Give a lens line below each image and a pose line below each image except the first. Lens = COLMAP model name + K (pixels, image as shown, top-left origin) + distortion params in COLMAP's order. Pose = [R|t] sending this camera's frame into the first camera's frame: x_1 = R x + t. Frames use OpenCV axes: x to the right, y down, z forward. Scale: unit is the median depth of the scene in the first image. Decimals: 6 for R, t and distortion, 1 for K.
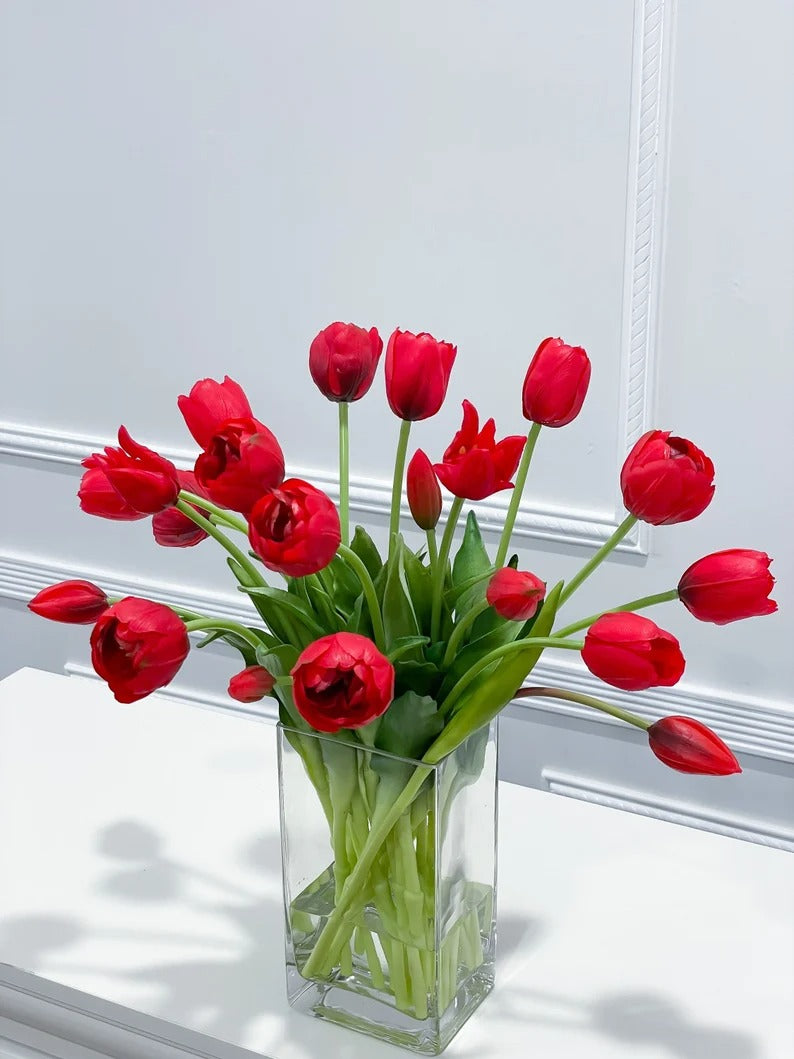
lens RADIAL K [[1572.4, 0, 397.0], [0, 1572.4, 529.5], [0, 0, 1]] dist [0.225534, -1.029099]
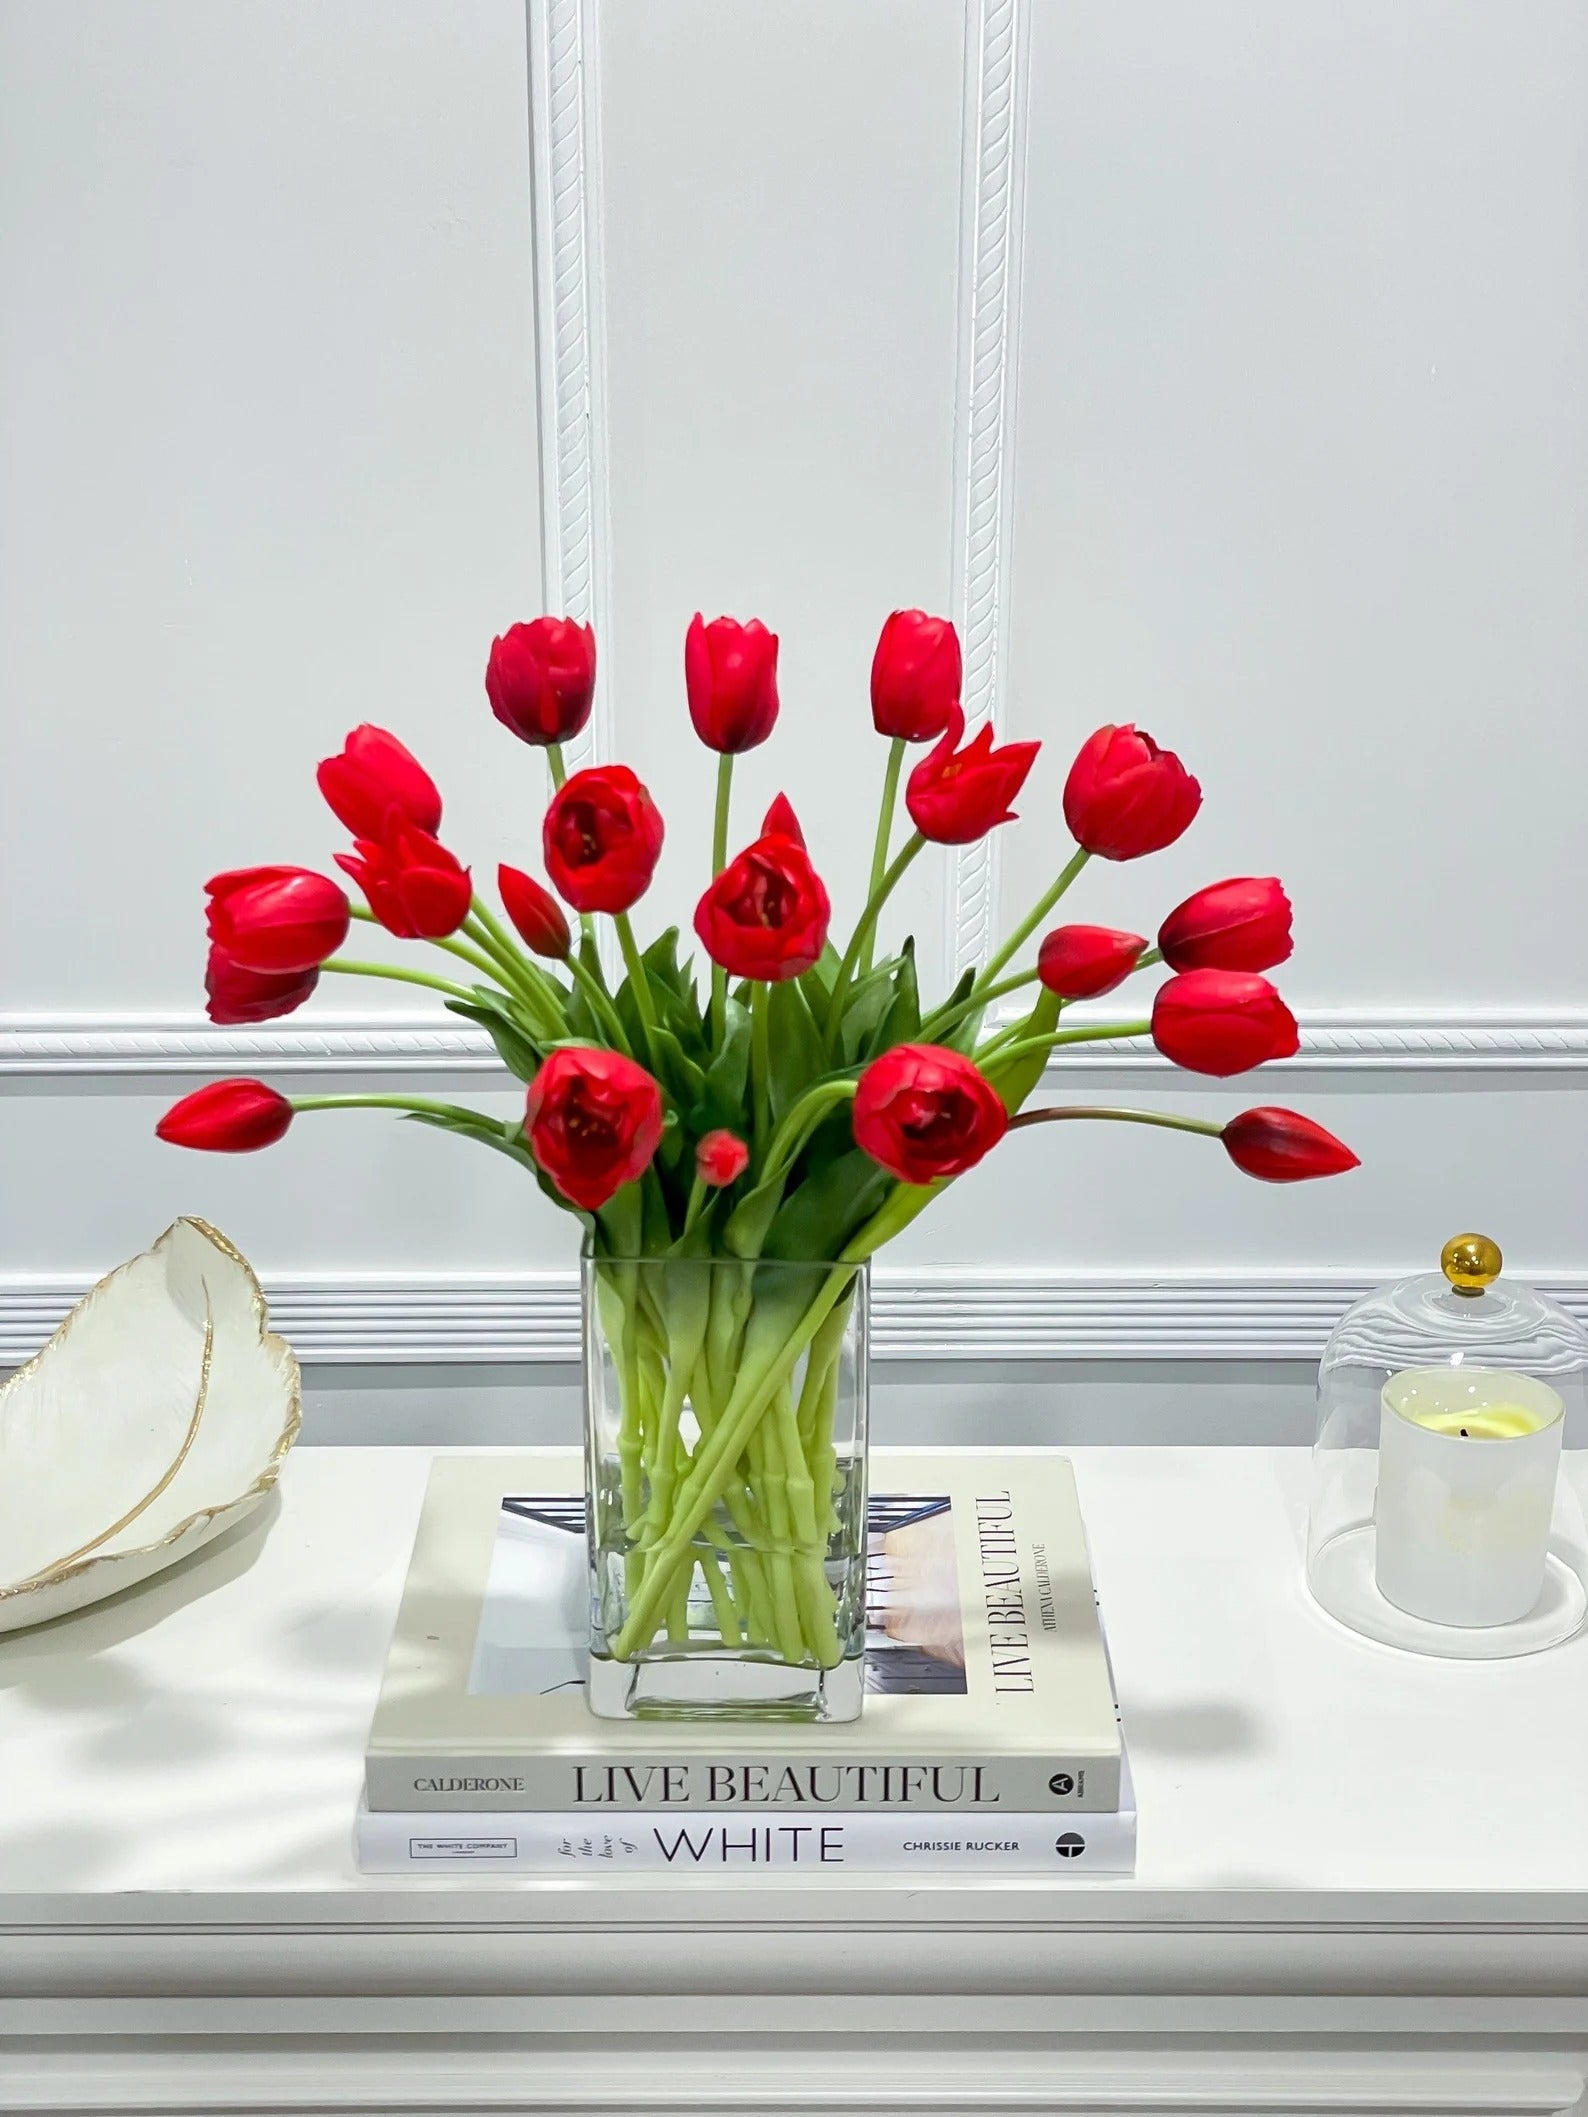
lens RADIAL K [[3143.3, 0, 794.0], [0, 3143.3, 1058.5], [0, 0, 1]] dist [0.225534, -1.029099]
pose [[0.861371, -0.142632, 0.487541, -0.626873], [0.144562, 0.988915, 0.033904, 0.015184], [-0.486972, 0.041276, 0.872442, -0.142164]]
